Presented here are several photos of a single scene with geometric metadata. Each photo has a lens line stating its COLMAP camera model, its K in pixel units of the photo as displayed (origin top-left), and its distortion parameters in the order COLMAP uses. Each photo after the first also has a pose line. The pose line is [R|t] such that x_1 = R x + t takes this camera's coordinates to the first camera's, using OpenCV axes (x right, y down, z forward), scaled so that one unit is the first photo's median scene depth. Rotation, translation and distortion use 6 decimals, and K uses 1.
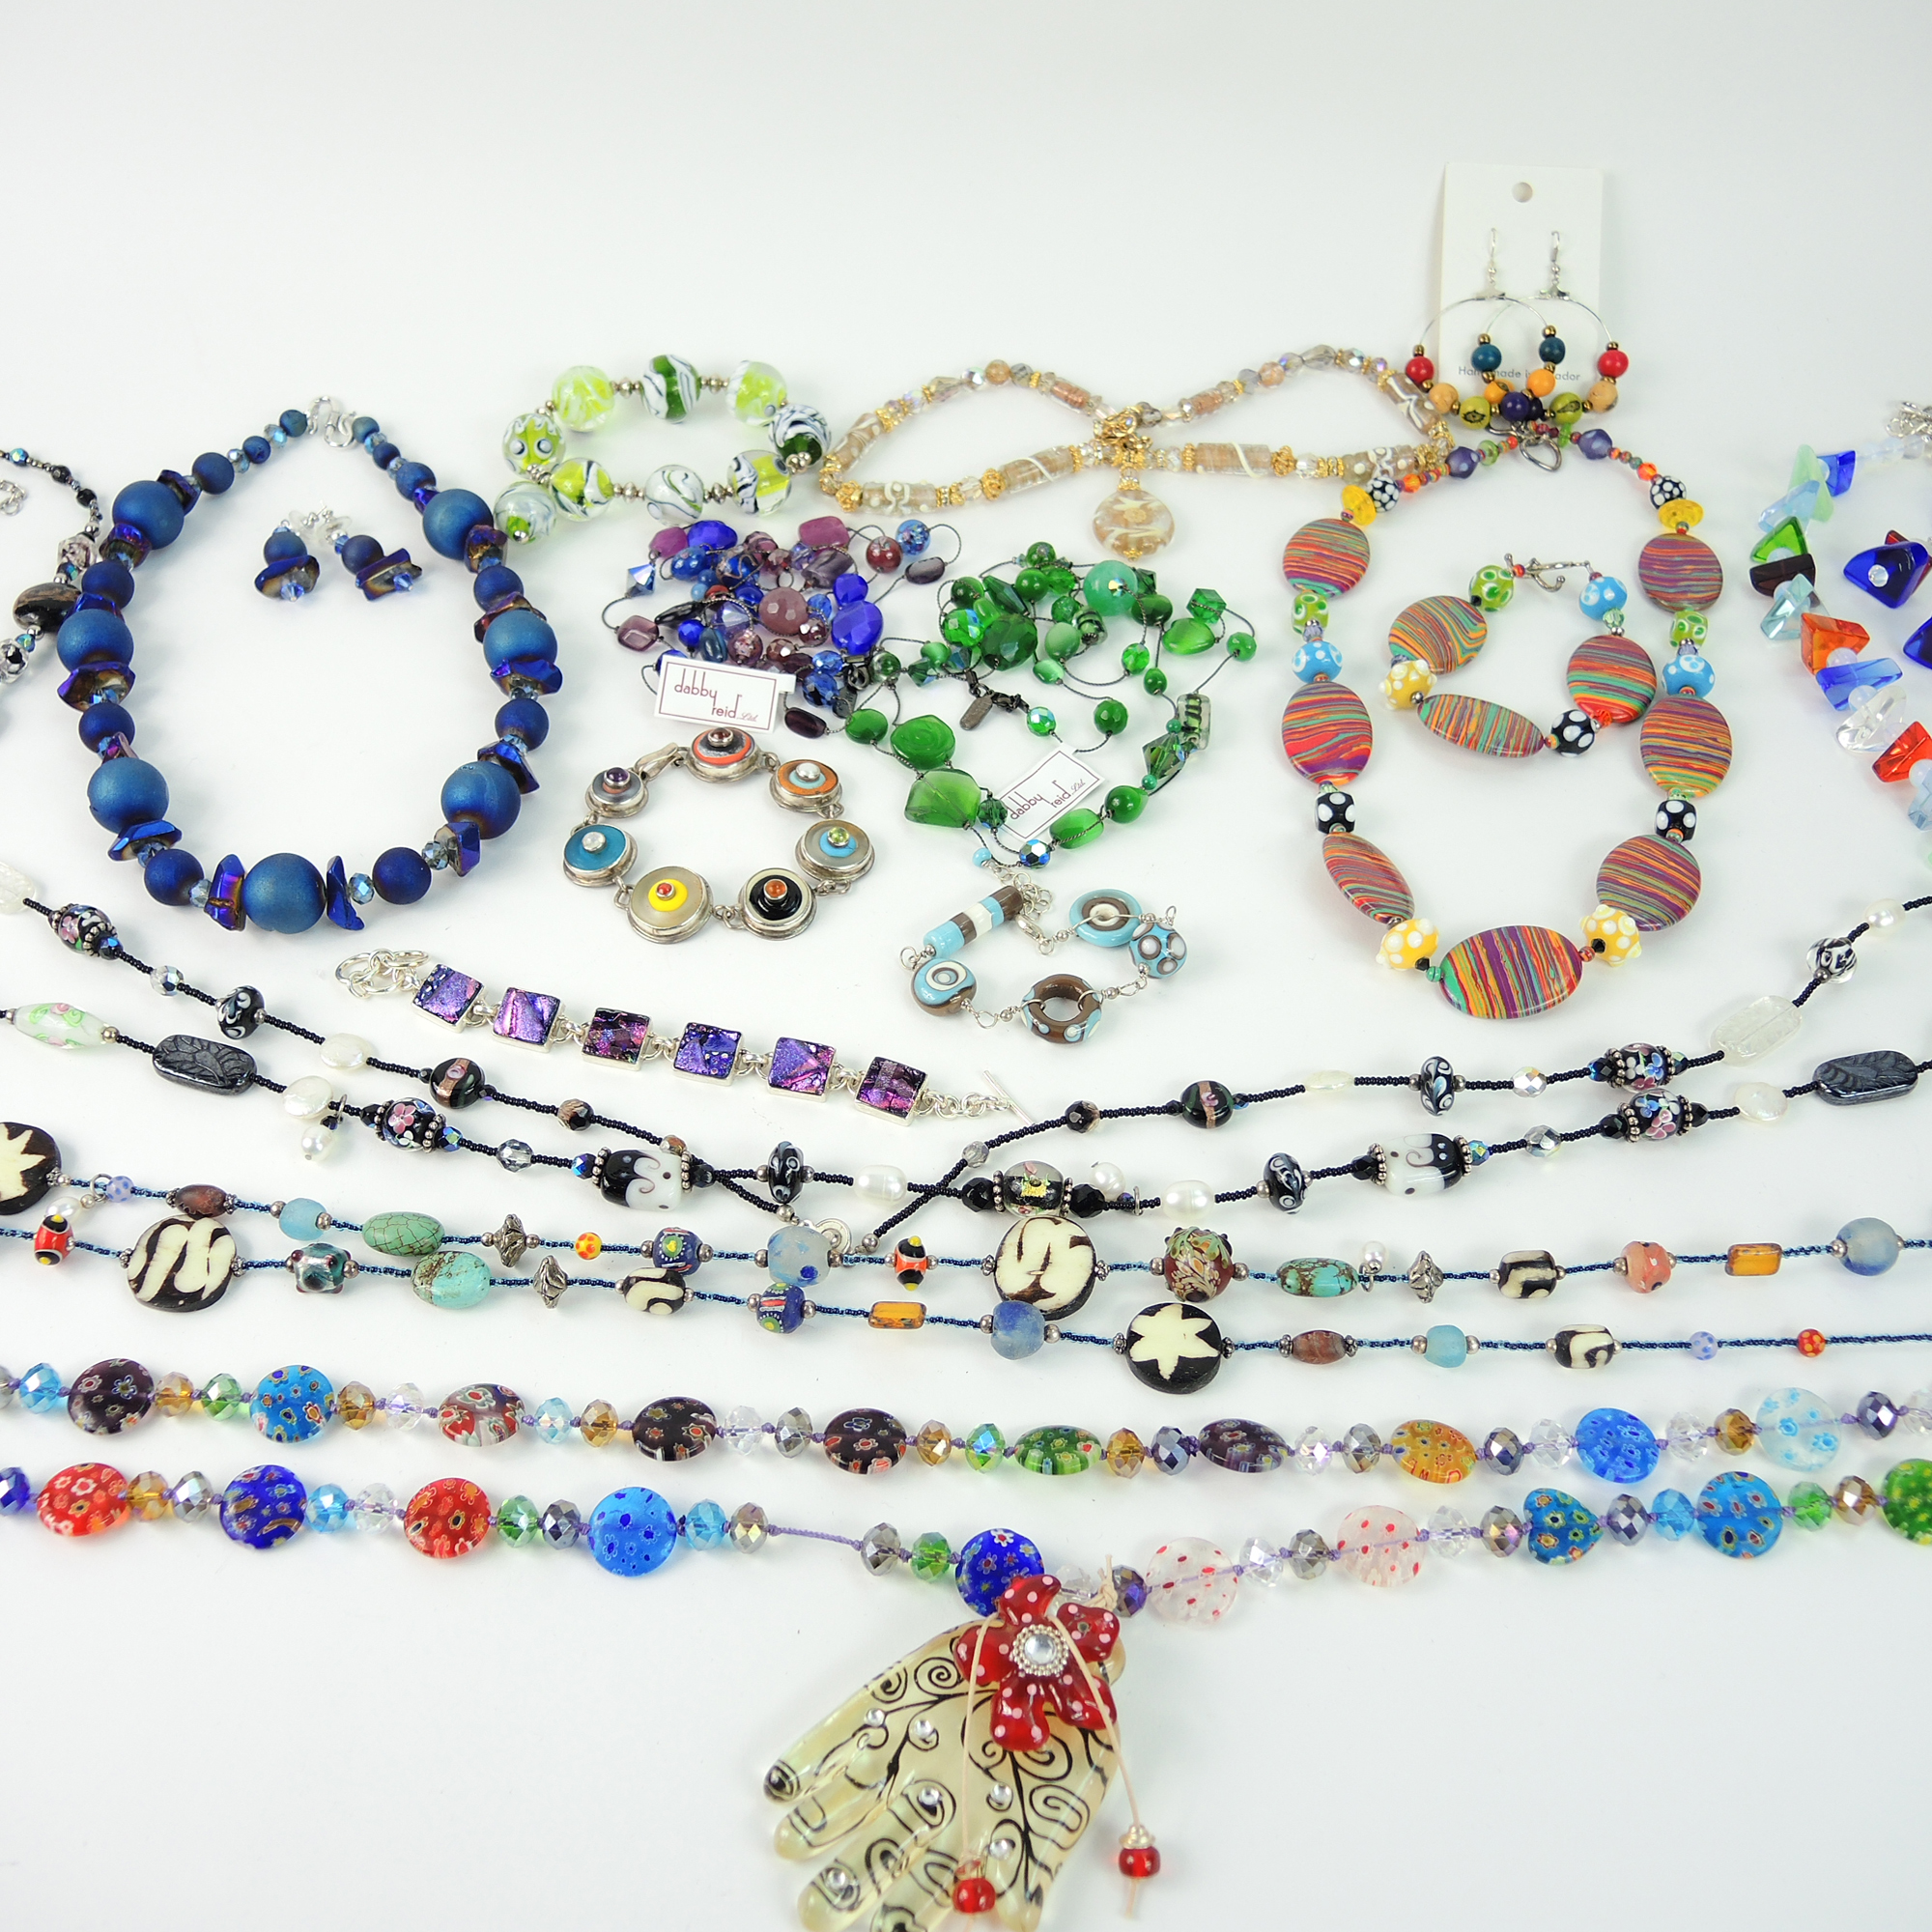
lens RADIAL K [[2158.3, 0, 966.0], [0, 2158.3, 966.0], [0, 0, 1]] dist [-0.042266, -0.057230]
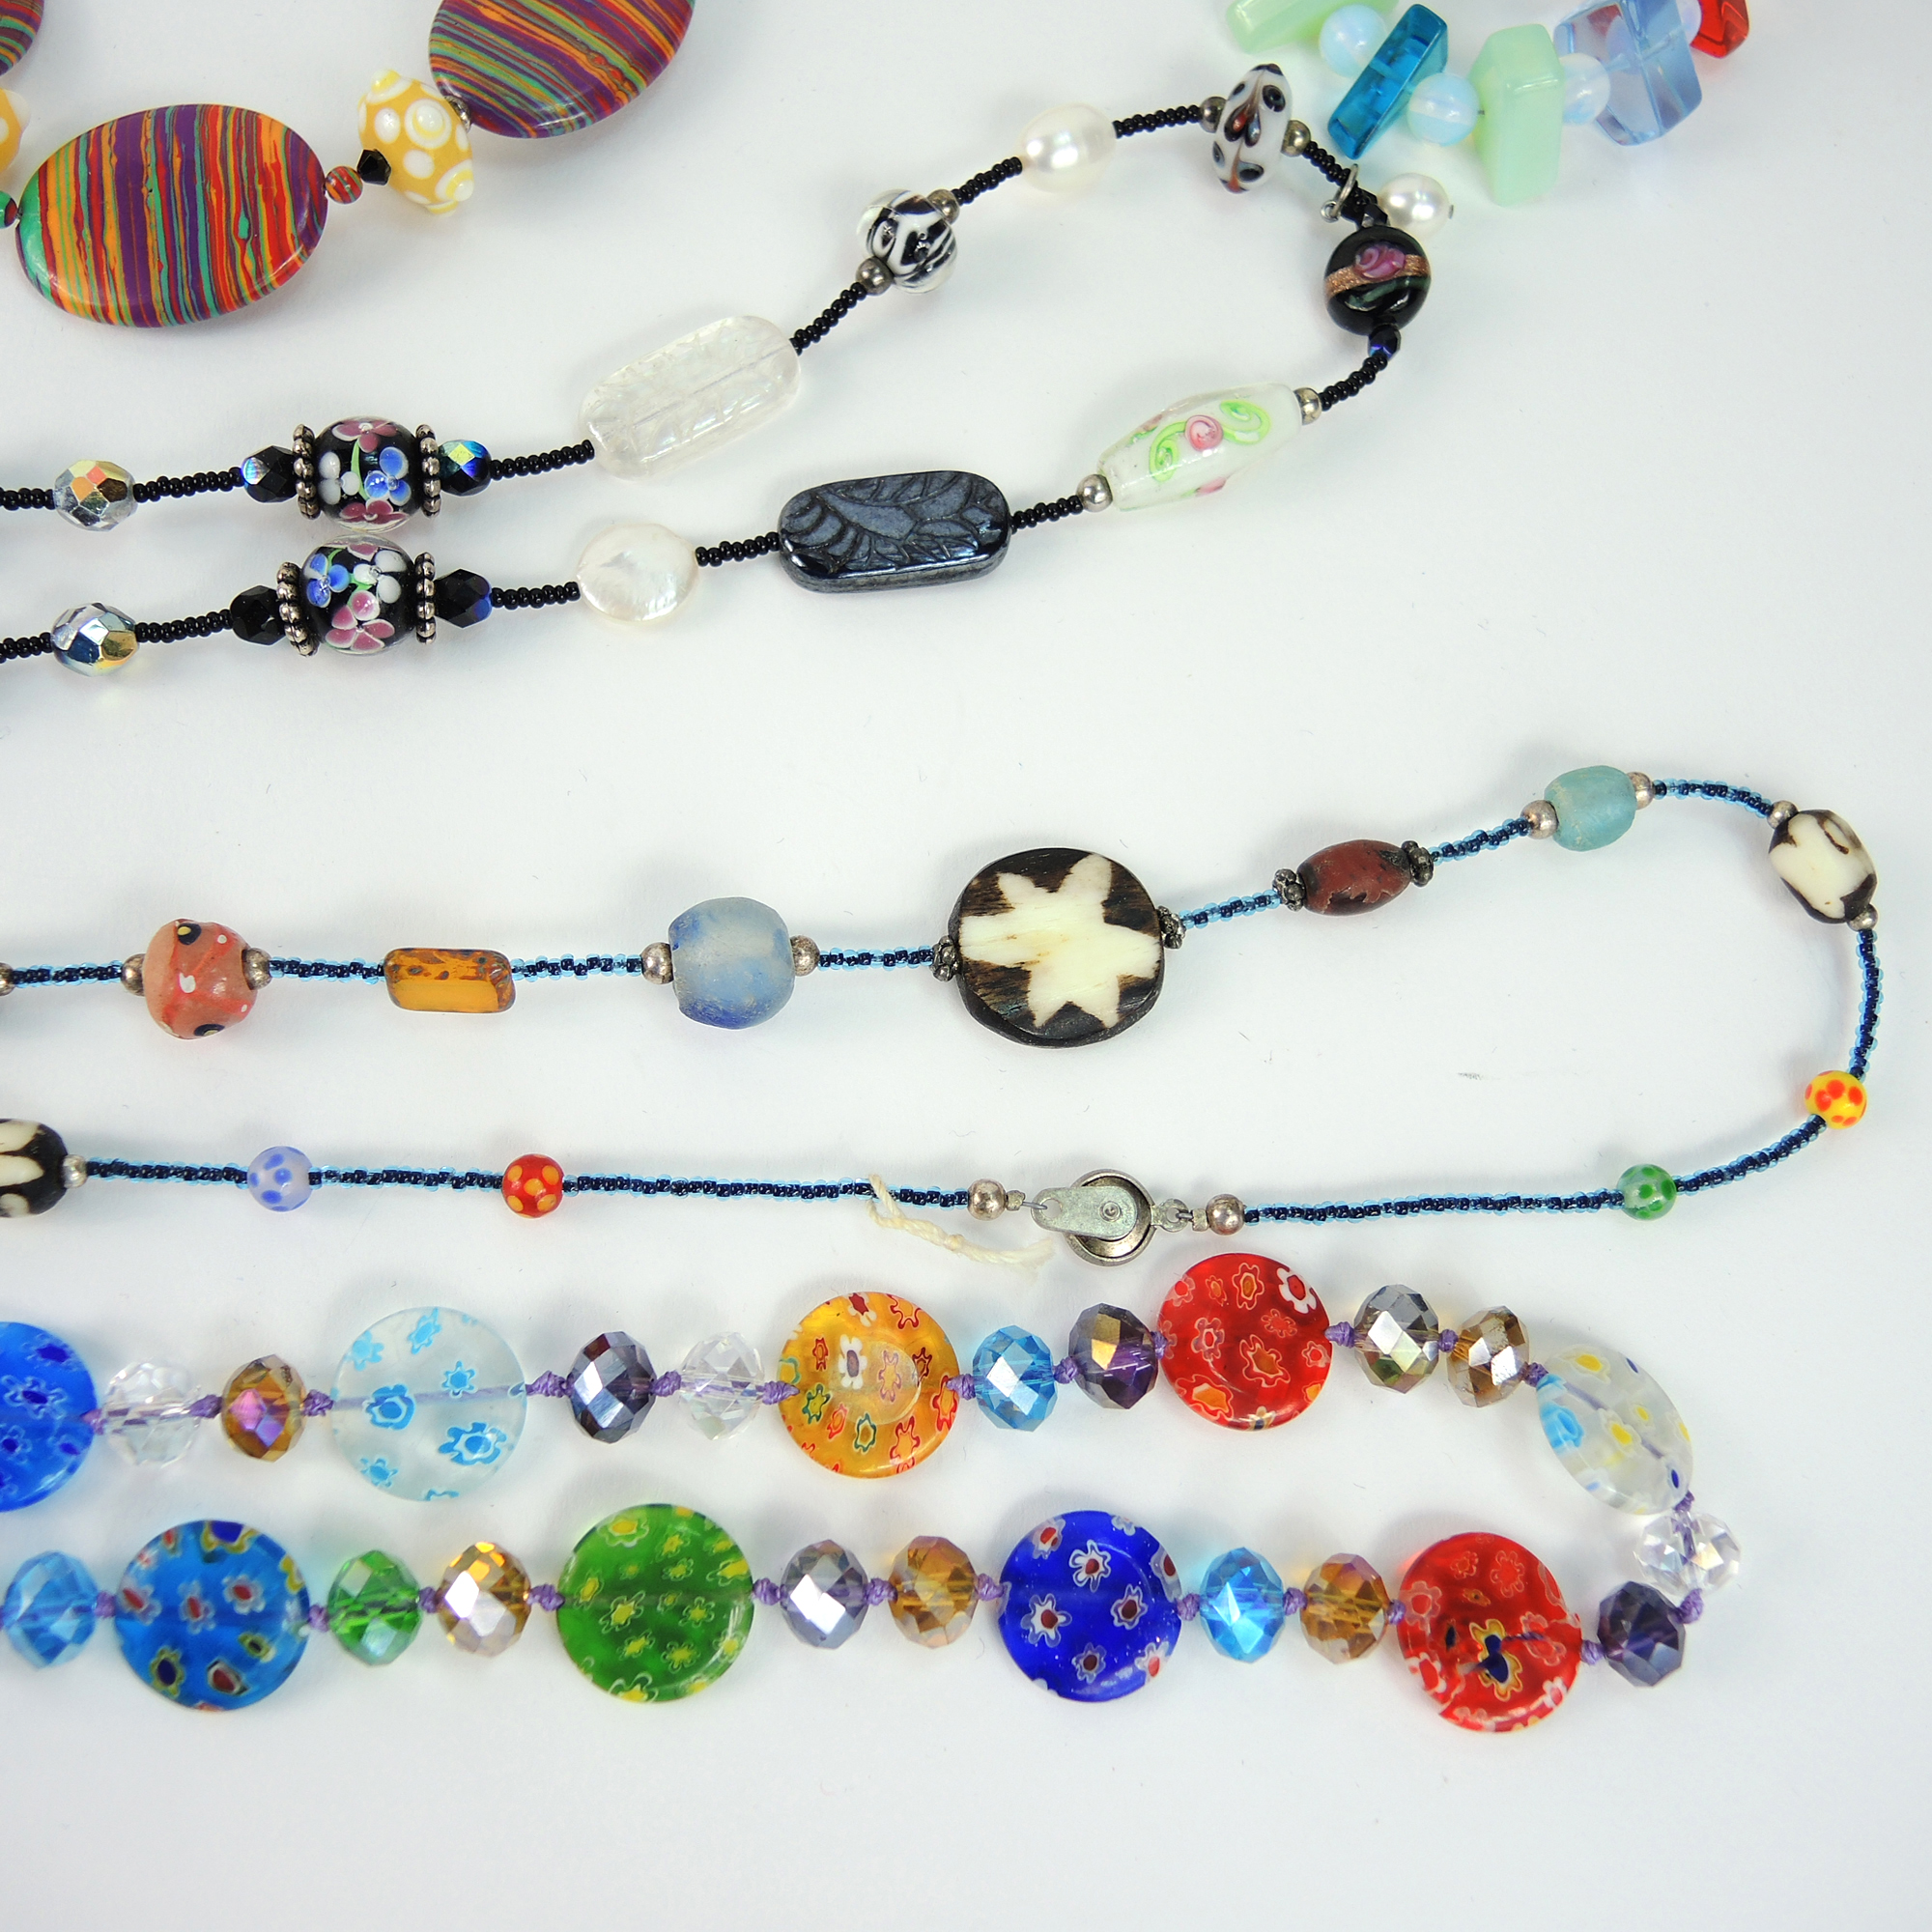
lens RADIAL K [[2158.3, 0, 966.0], [0, 2158.3, 966.0], [0, 0, 1]] dist [-0.042266, -0.057230]
pose [[0.994912, 0.055360, 0.084181, 0.381212], [-0.084485, 0.913629, 0.397675, -0.043220], [-0.054895, -0.402763, 0.913657, 0.519191]]
